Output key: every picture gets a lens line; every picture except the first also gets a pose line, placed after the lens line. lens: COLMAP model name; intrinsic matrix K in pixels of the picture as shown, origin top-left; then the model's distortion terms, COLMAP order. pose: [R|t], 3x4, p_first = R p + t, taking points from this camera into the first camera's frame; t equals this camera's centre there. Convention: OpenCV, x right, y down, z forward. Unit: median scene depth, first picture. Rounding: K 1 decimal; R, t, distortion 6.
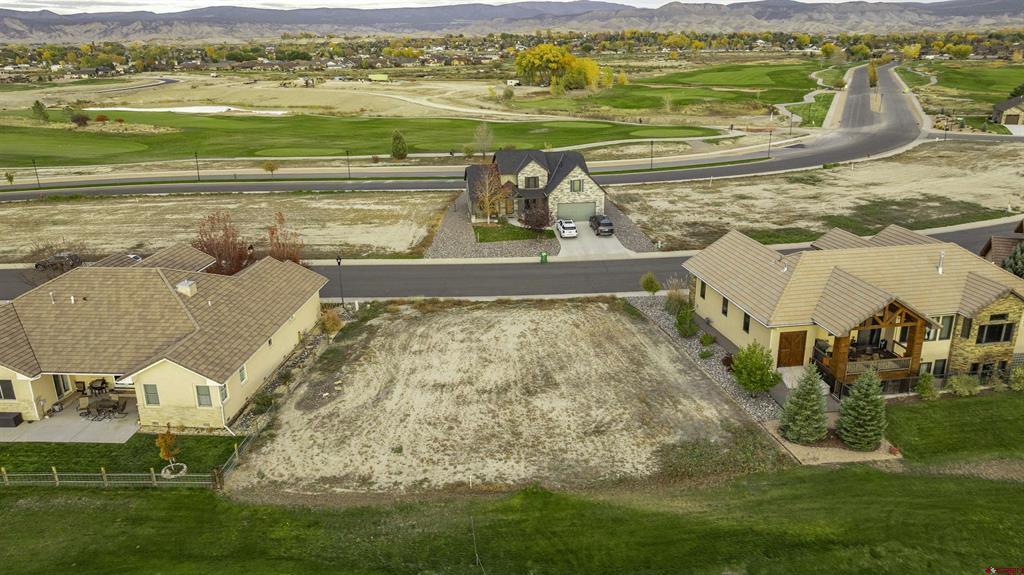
lens RADIAL K [[739.1, 0, 512.0], [0, 739.1, 287.5], [0, 0, 1]] dist [-0.017693, 0.005434]
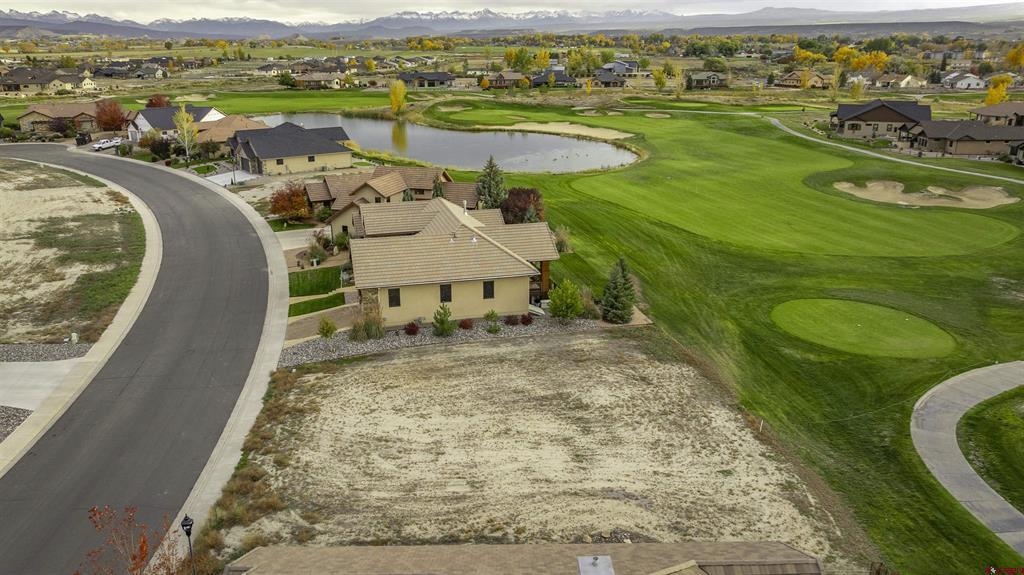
lens RADIAL K [[759.6, 0, 491.7], [0, 759.6, 289.0], [0, 0, 1]] dist [-0.020719, 0.005920]
pose [[-0.073117, -0.291923, 0.953643, -0.735028], [0.319064, 0.899102, 0.299690, -0.279161], [-0.944909, 0.326185, 0.027402, 0.881483]]
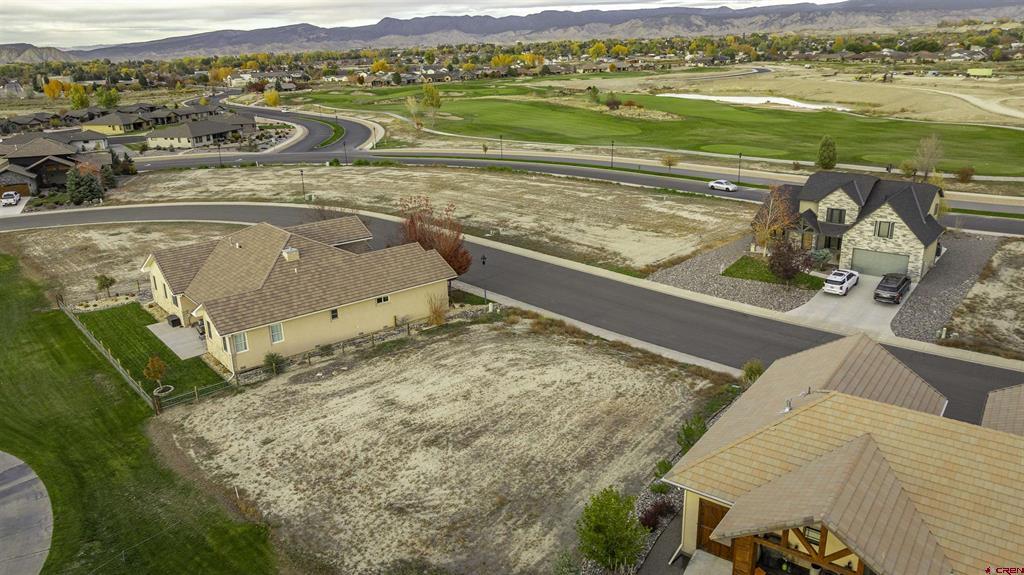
lens RADIAL K [[724.3, 0, 510.6], [0, 724.3, 291.9], [0, 0, 1]] dist [-0.019985, 0.006472]
pose [[0.690951, 0.225473, -0.686840, 0.548762], [-0.208679, 0.971878, 0.109117, -0.125321], [0.692127, 0.067935, 0.718571, 0.367371]]
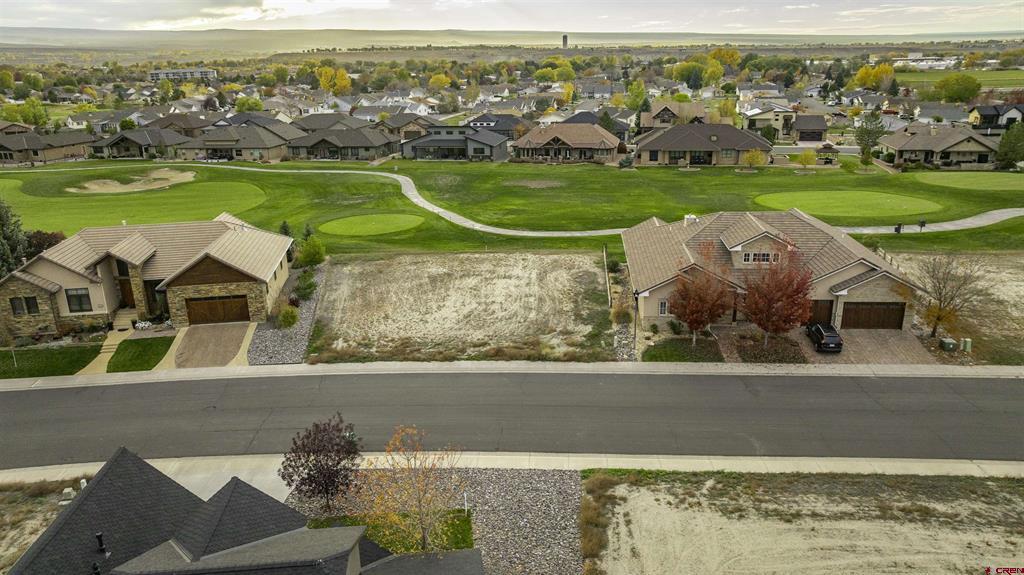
lens RADIAL K [[724.3, 0, 510.6], [0, 724.3, 291.9], [0, 0, 1]] dist [-0.019985, 0.006472]
pose [[-0.999053, 0.027721, 0.033524, -0.134620], [0.042224, 0.803315, 0.594055, -0.623049], [-0.010463, 0.594908, -0.803725, 1.919141]]
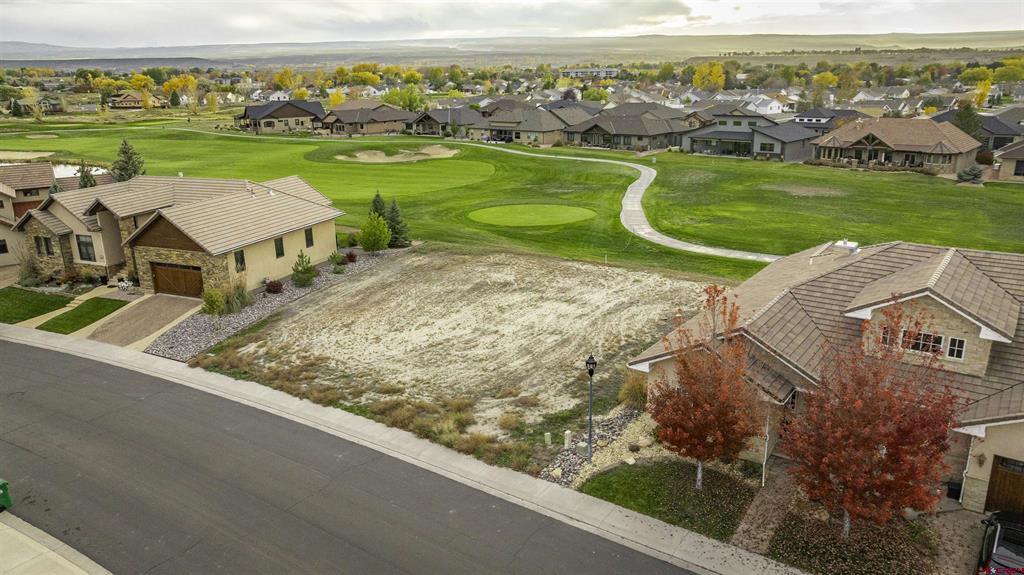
lens RADIAL K [[724.3, 0, 510.6], [0, 724.3, 291.9], [0, 0, 1]] dist [-0.019985, 0.006472]
pose [[-0.842163, -0.127653, 0.523895, -0.483473], [0.200447, 0.827839, 0.523931, -0.366431], [-0.500582, 0.546249, -0.671588, 1.493345]]
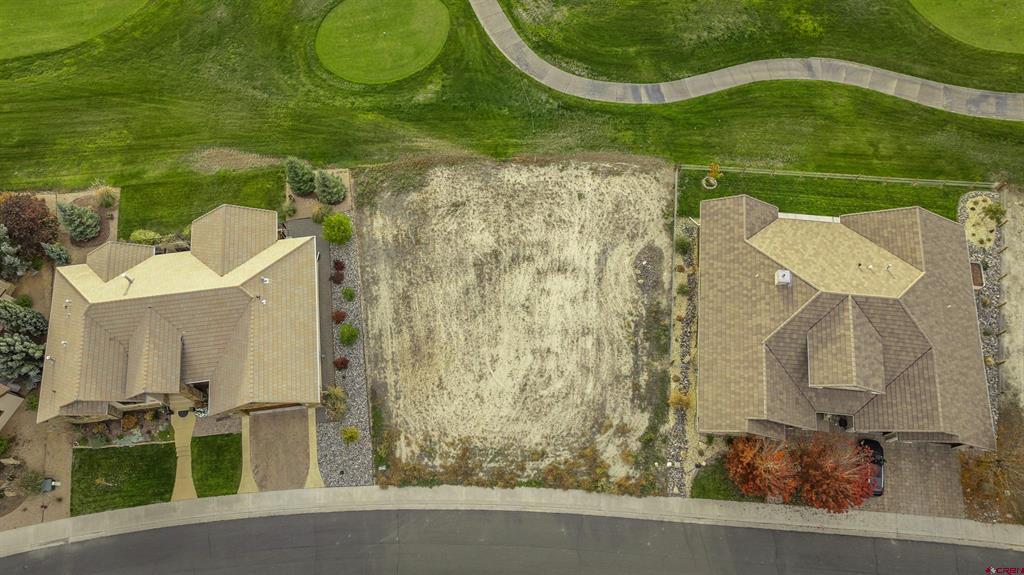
lens RADIAL K [[724.3, 0, 510.6], [0, 724.3, 291.9], [0, 0, 1]] dist [-0.019985, 0.006472]
pose [[-0.998580, -0.023985, 0.047559, -0.060228], [0.045986, 0.062360, 0.996994, -1.028841], [-0.026879, 0.997765, -0.061169, 0.982618]]
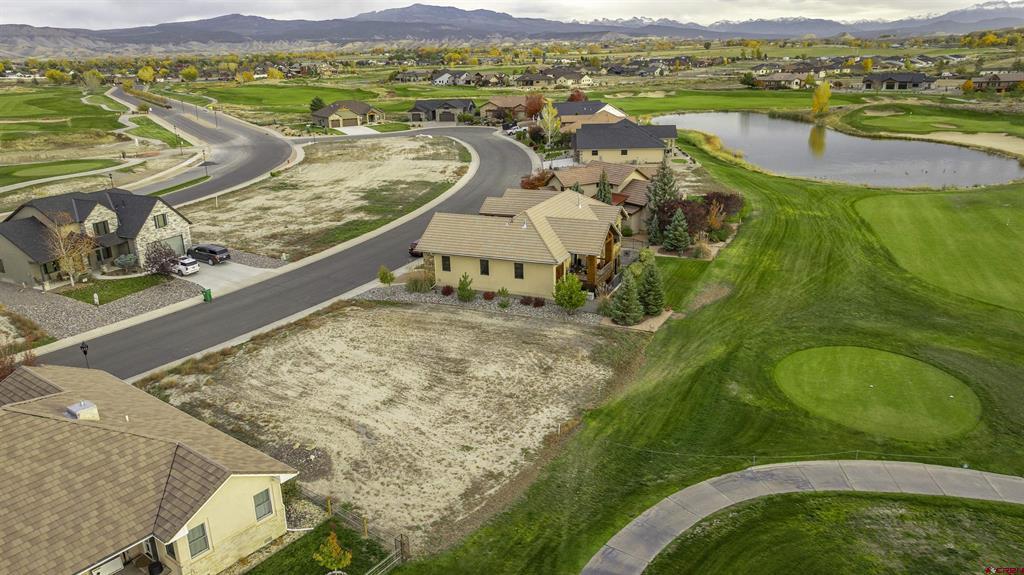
lens RADIAL K [[724.3, 0, 510.6], [0, 724.3, 291.9], [0, 0, 1]] dist [-0.019985, 0.006472]
pose [[0.553572, -0.261297, 0.790748, -0.643620], [0.277023, 0.953208, 0.121047, -0.069226], [-0.785377, 0.152047, 0.600054, 0.234333]]
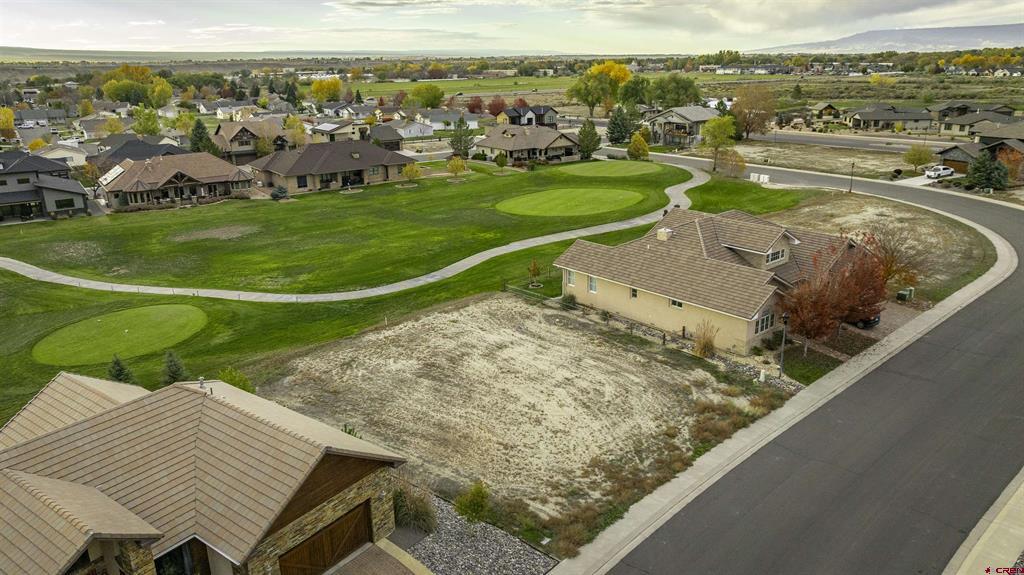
lens RADIAL K [[724.3, 0, 510.6], [0, 724.3, 291.9], [0, 0, 1]] dist [-0.019985, 0.006472]
pose [[-0.712335, 0.245896, -0.657354, 0.535439], [-0.189551, 0.834405, 0.517531, -0.458443], [0.675759, 0.493258, -0.547766, 1.386135]]
